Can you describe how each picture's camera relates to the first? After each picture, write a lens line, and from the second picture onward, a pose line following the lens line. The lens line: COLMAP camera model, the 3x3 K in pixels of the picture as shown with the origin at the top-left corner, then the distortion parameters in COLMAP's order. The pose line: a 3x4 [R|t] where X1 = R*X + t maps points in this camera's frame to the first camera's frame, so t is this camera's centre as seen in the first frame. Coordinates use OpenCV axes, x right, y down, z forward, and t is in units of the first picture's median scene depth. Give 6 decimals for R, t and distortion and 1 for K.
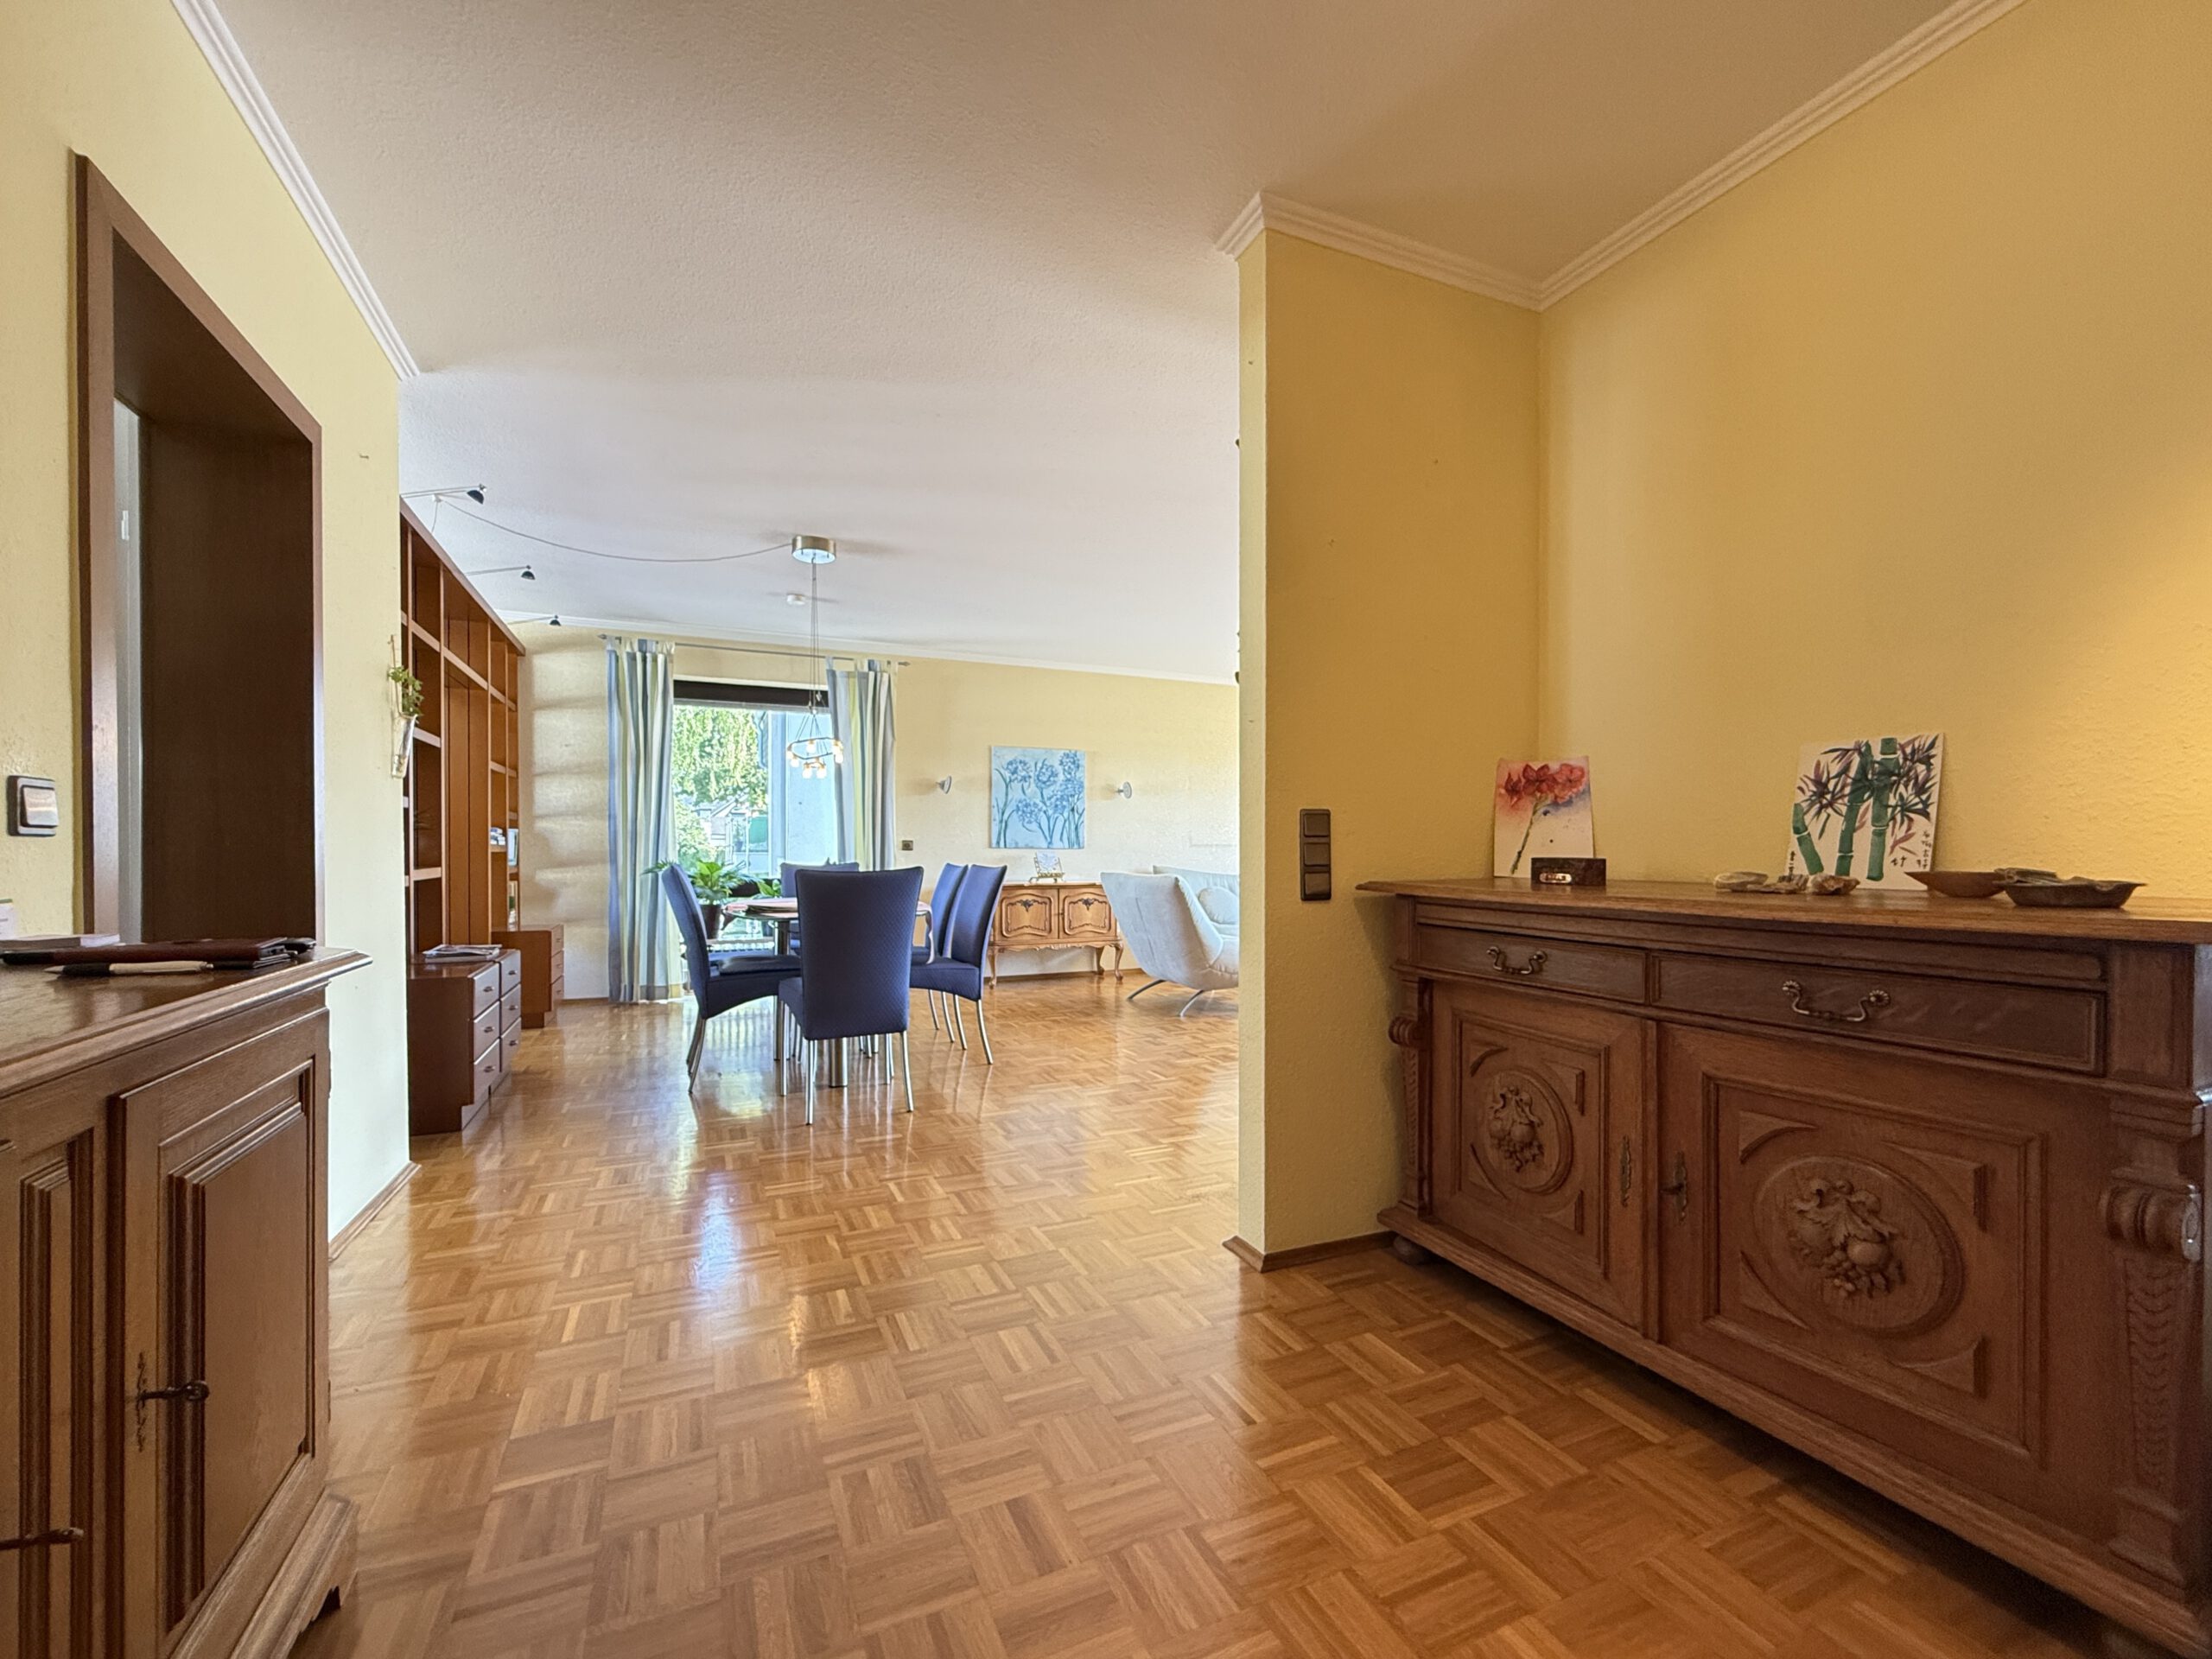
lens RADIAL K [[888.1, 0, 1112.9], [0, 888.1, 848.3], [0, 0, 1]] dist [-0.007840, 0.000015]
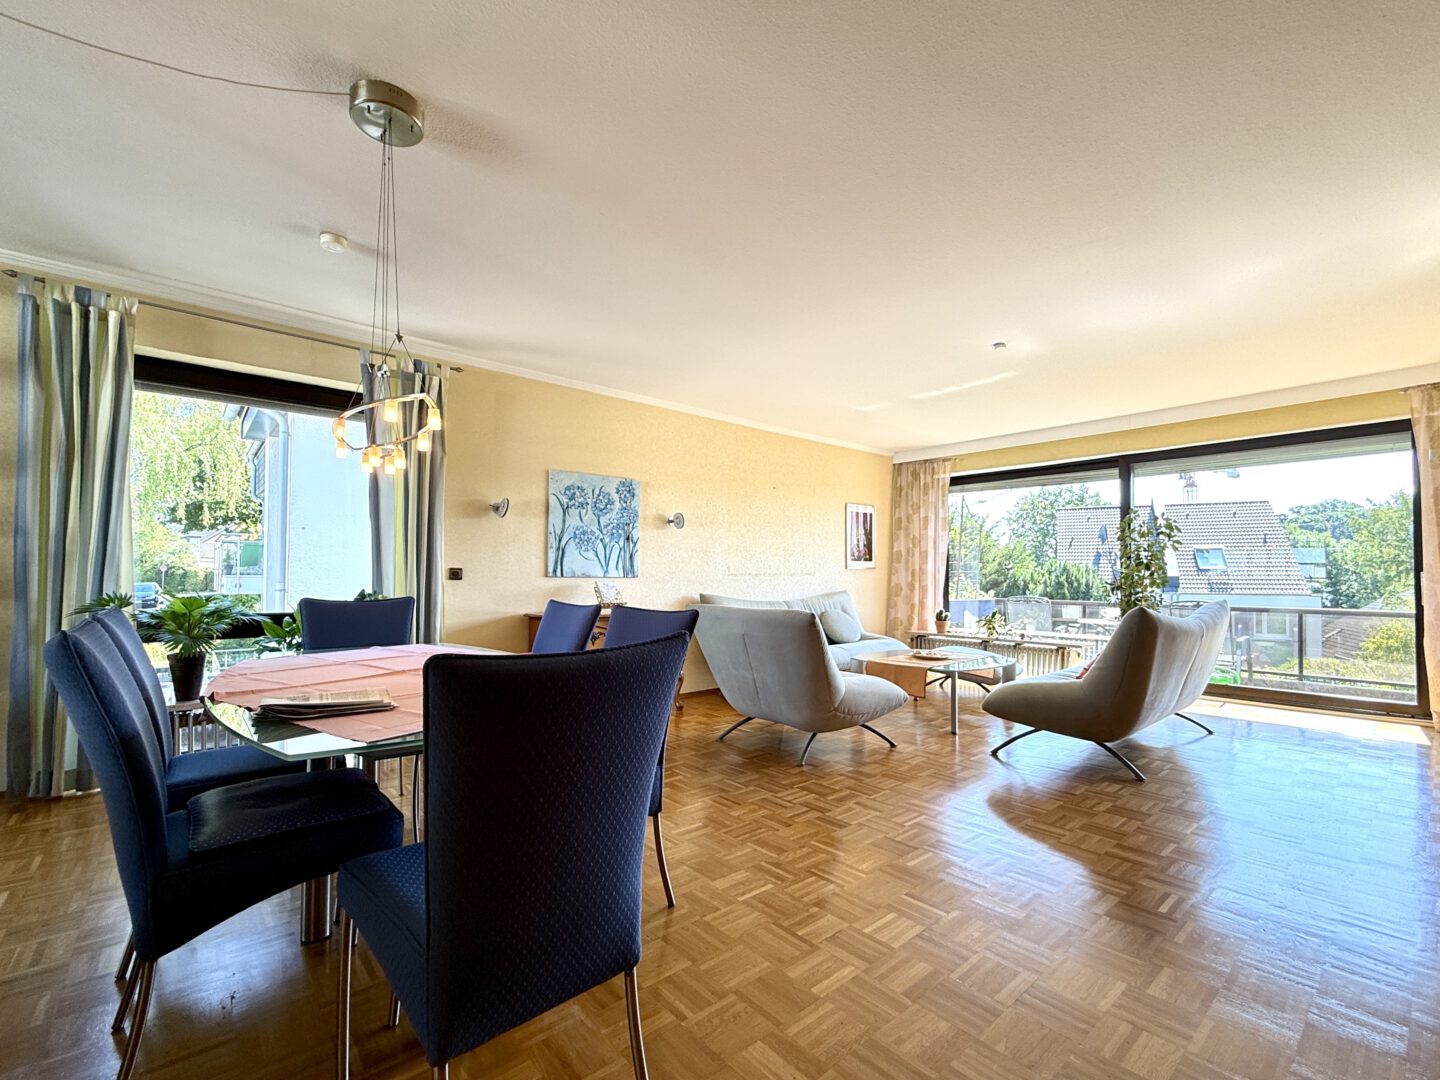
lens RADIAL K [[610.0, 0, 714.5], [0, 610.0, 562.2], [0, 0, 1]] dist [-0.000647, 0.000710]
pose [[0.962623, 0.011016, 0.270622, -0.140452], [-0.006557, 0.999828, -0.017376, -0.005678], [-0.270766, 0.014952, 0.962529, 0.323520]]
